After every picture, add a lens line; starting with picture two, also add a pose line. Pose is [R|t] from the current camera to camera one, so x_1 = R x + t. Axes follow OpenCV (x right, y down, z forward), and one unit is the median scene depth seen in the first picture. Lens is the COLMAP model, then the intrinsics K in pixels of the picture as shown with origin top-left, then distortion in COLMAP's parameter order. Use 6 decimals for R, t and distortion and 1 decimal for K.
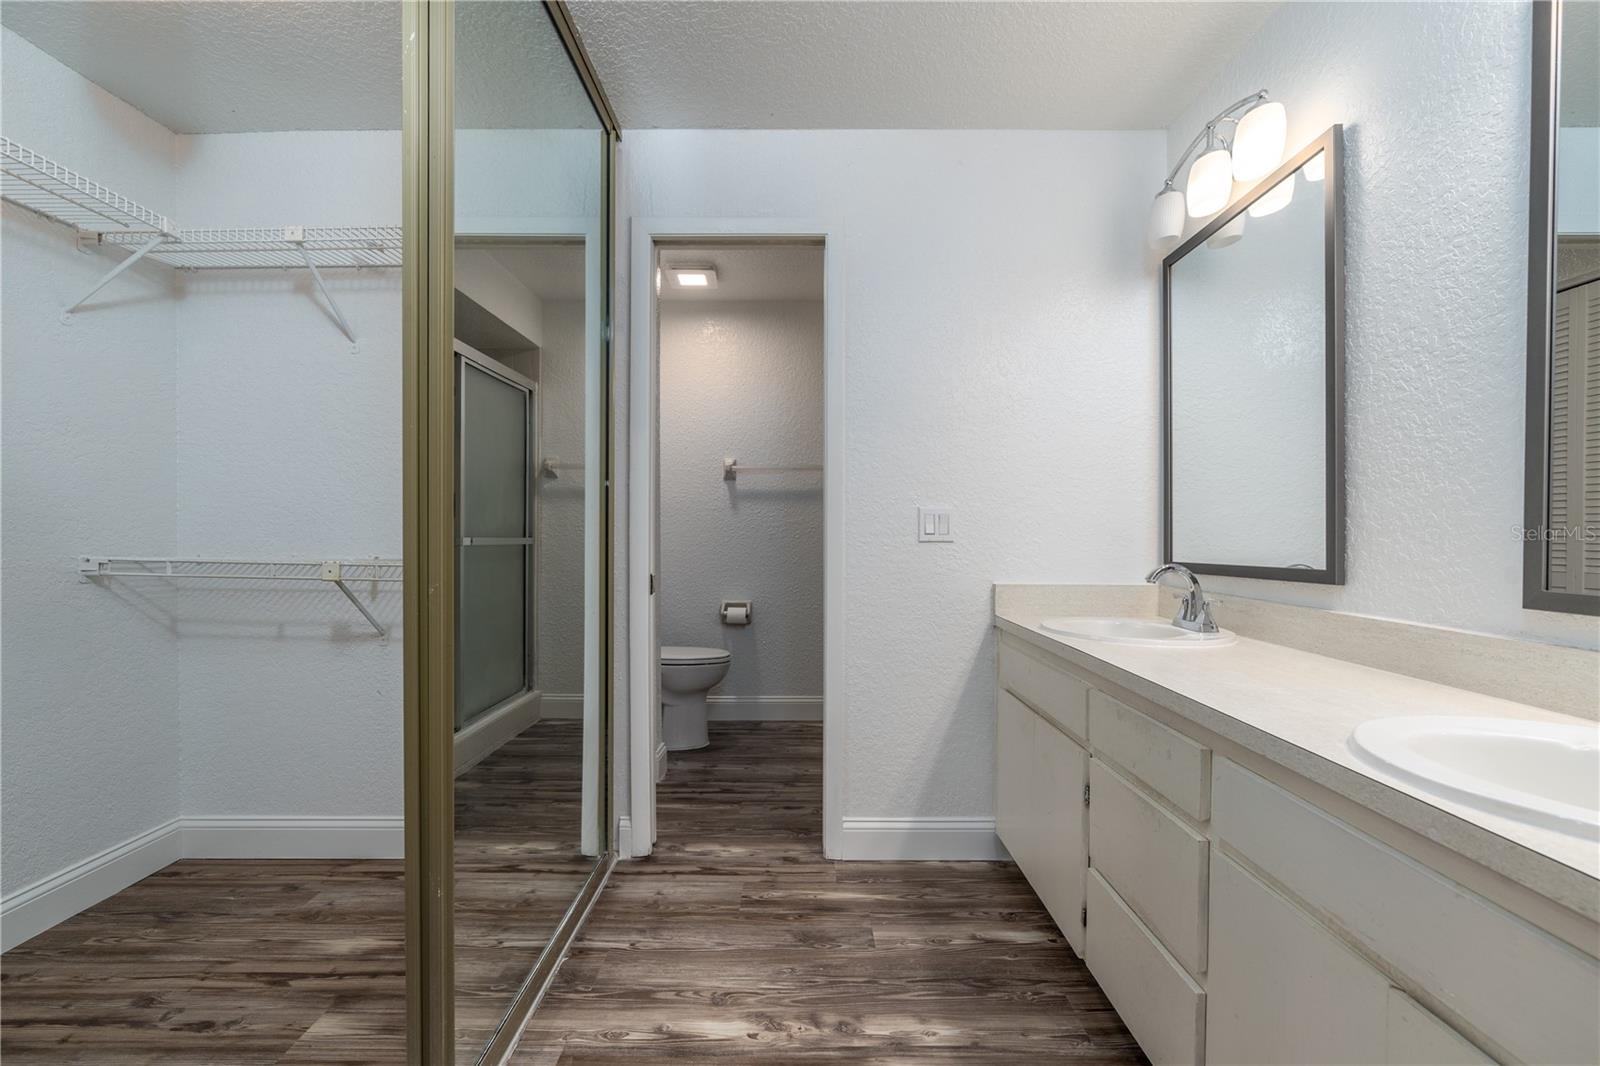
lens RADIAL K [[727.4, 0, 791.9], [0, 727.4, 534.8], [0, 0, 1]] dist [-0.004068, 0.001984]
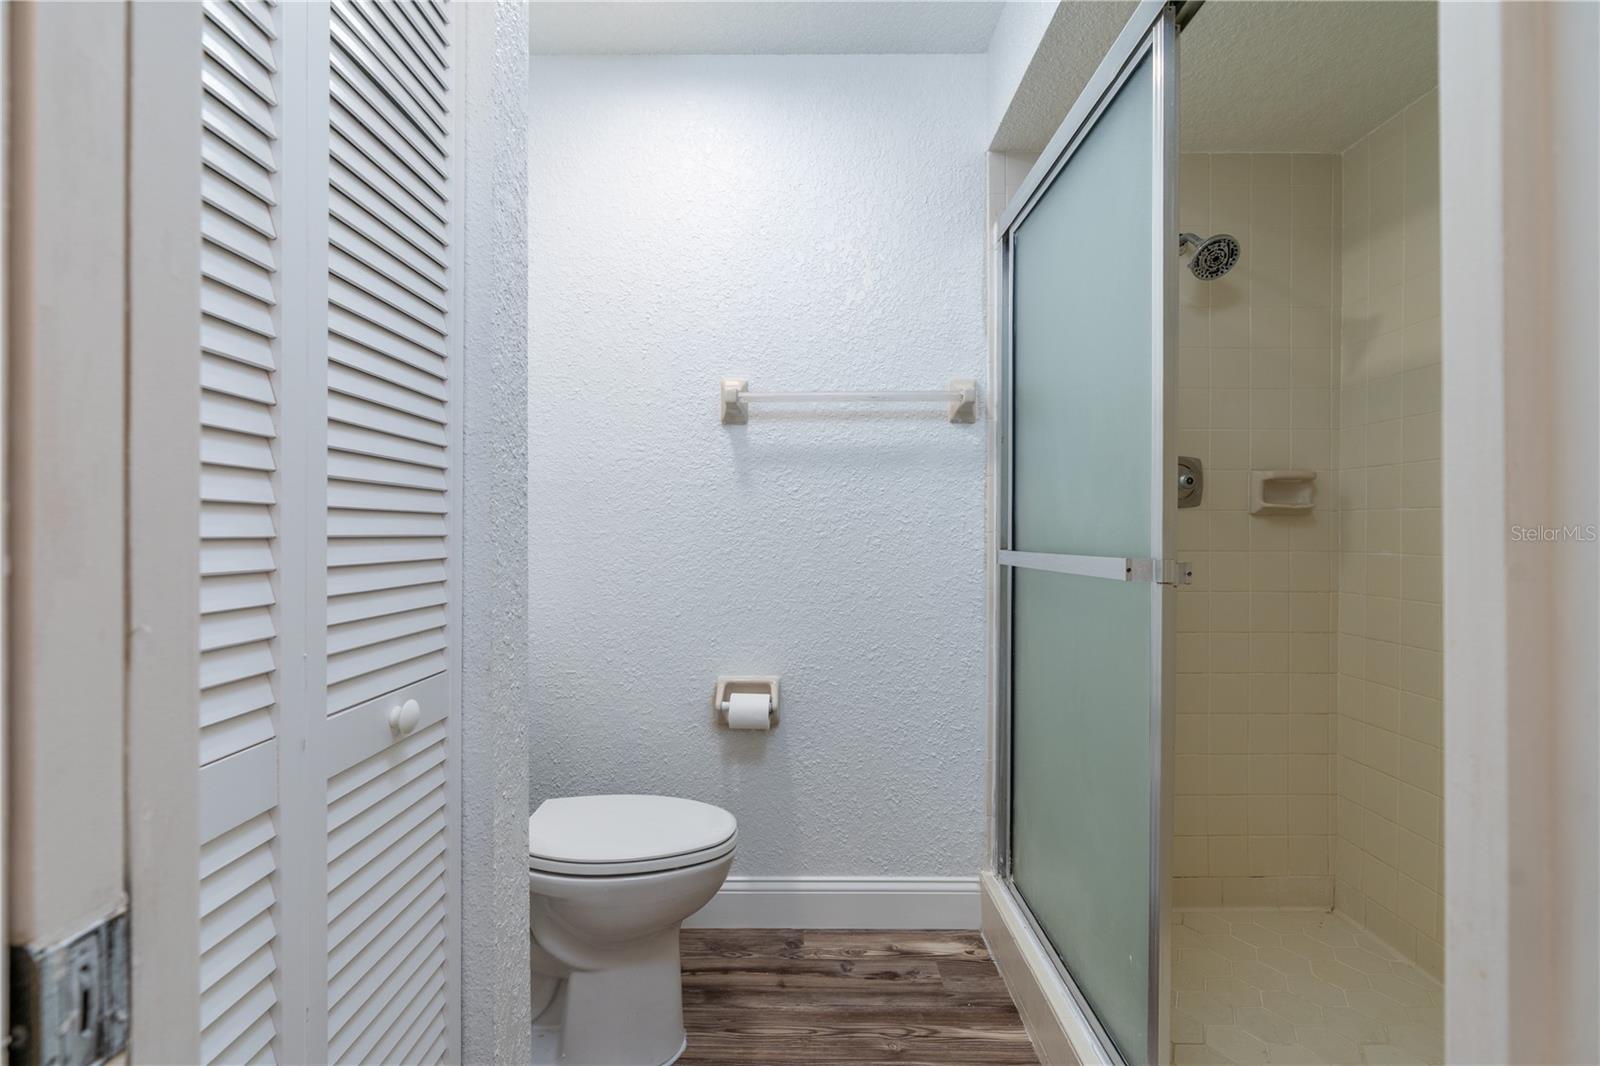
lens RADIAL K [[727.4, 0, 798.5], [0, 727.4, 533.4], [0, 0, 1]] dist [-0.004068, 0.001984]
pose [[0.999996, 0.000910, 0.002563, -0.080193], [-0.000928, 0.999974, 0.007136, -0.011681], [-0.002556, -0.007139, 0.999971, 0.938855]]
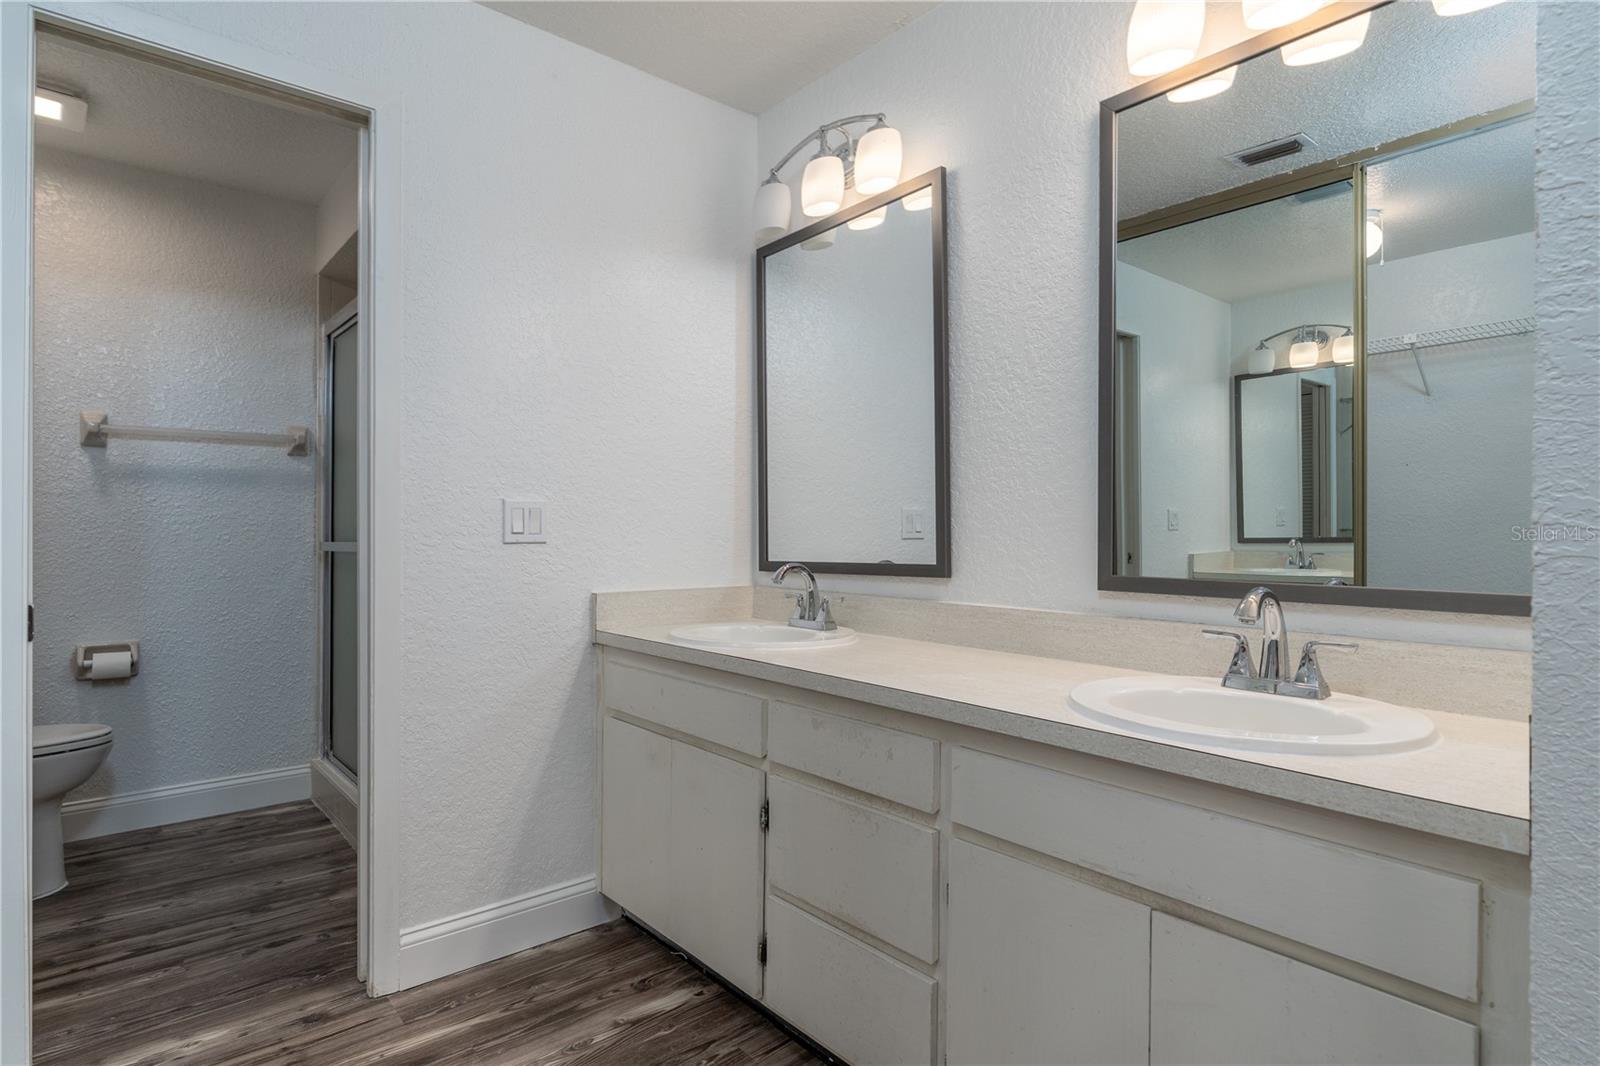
lens RADIAL K [[845.8, 0, 813.5], [0, 845.8, 523.9], [0, 0, 1]] dist [-0.004863, 0.002570]
pose [[0.752184, 0.003757, 0.658943, -0.175983], [0.003467, 0.999947, -0.009660, -0.001307], [-0.658944, 0.009551, 0.752131, 0.107443]]
